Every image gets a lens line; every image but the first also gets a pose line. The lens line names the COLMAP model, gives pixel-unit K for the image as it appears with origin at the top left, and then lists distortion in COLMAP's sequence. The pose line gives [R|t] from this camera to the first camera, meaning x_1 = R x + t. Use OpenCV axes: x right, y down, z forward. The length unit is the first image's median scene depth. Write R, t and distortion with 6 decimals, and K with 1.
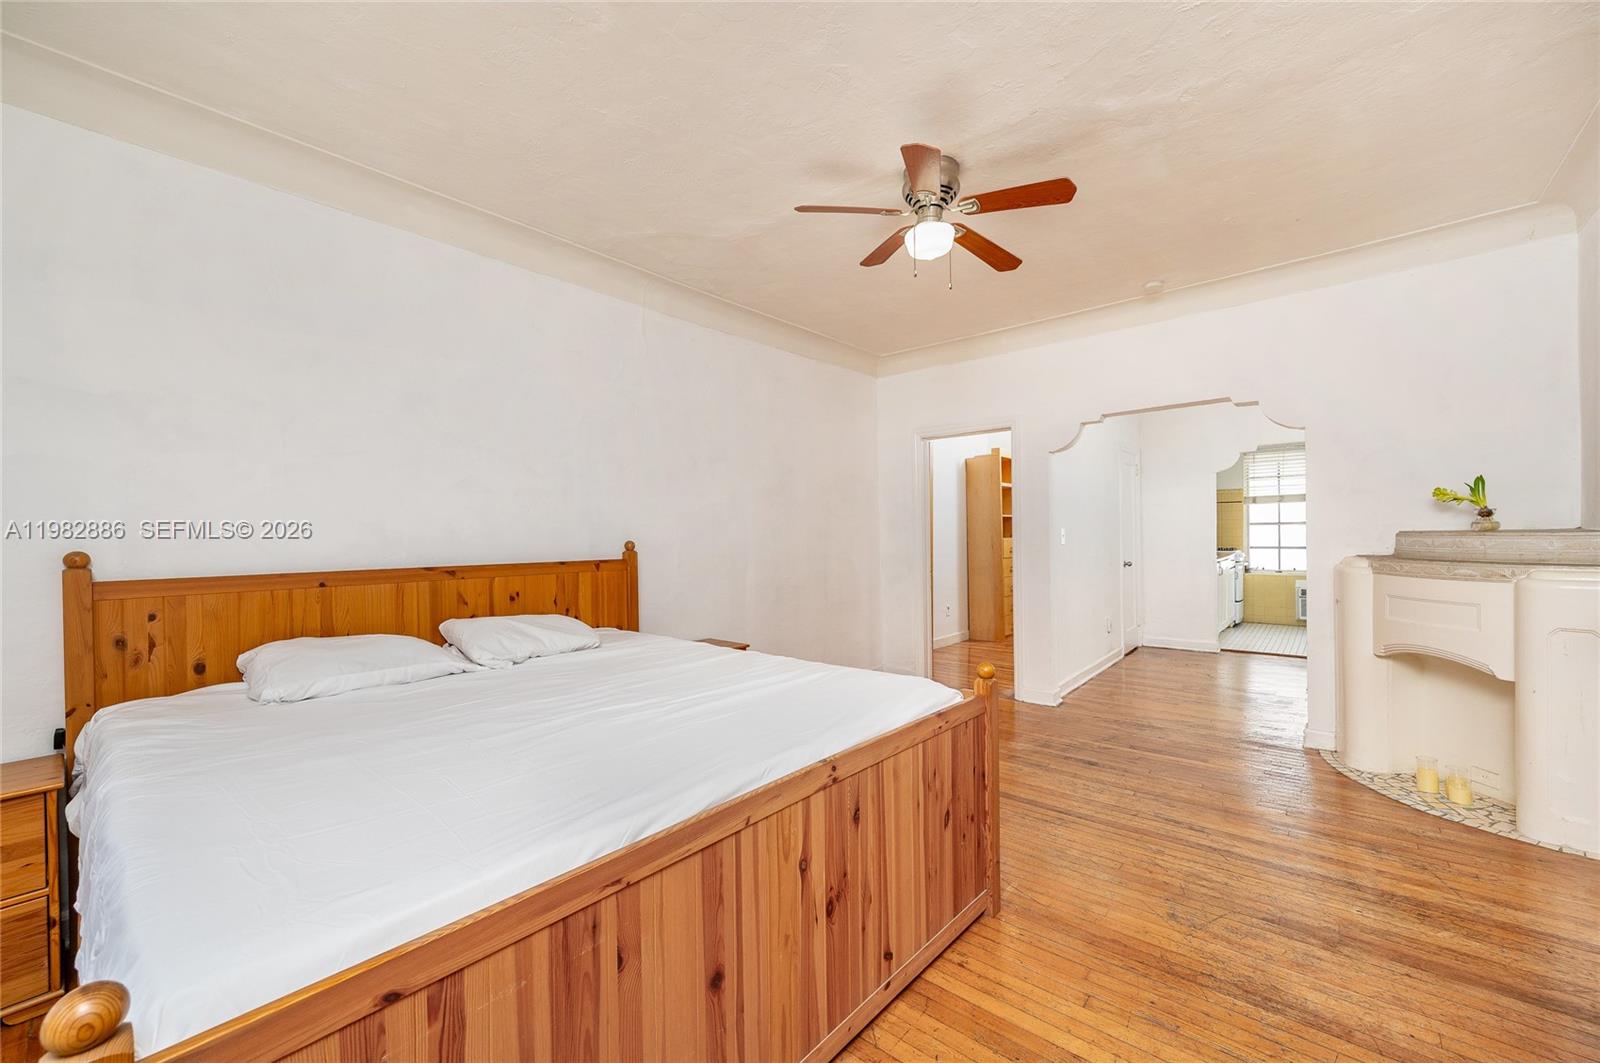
lens RADIAL K [[625.6, 0, 795.8], [0, 625.6, 539.8], [0, 0, 1]] dist [0.002273, 0.000042]
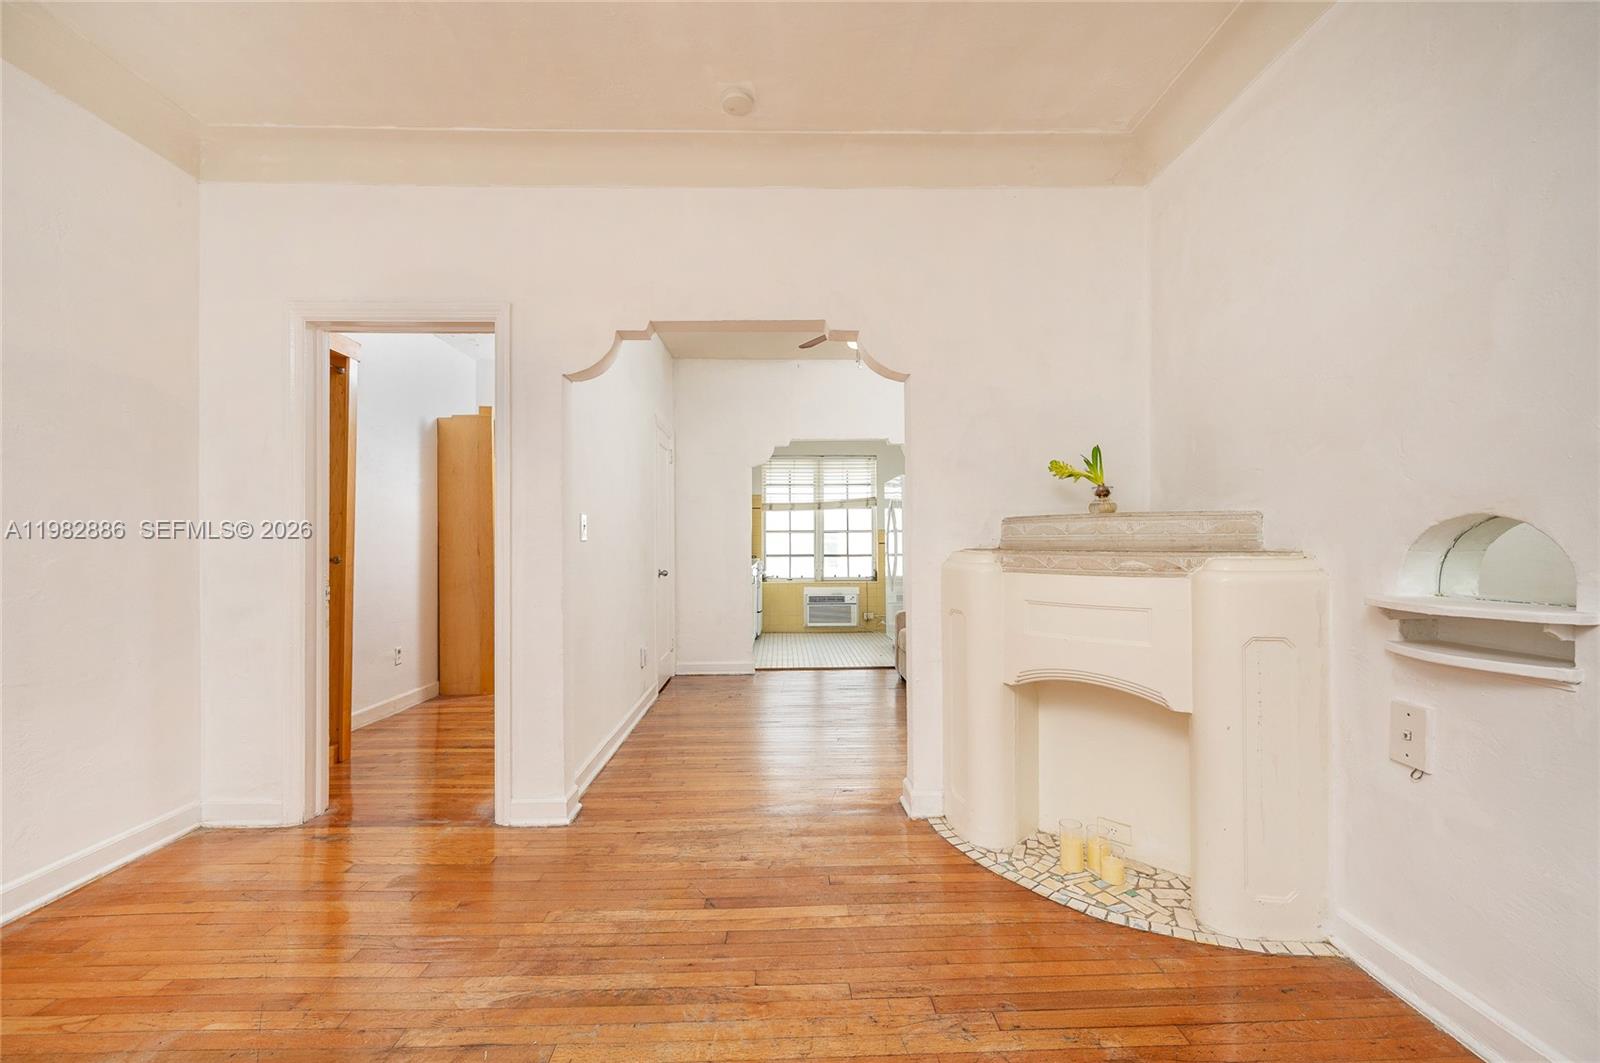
lens RADIAL K [[640.9, 0, 804.6], [0, 640.9, 538.6], [0, 0, 1]] dist [-0.001645, 0.000105]
pose [[0.735761, 0.019083, 0.676972, 0.251497], [-0.000436, 0.999616, -0.027704, 0.036127], [-0.677241, 0.020089, 0.735487, 0.613228]]
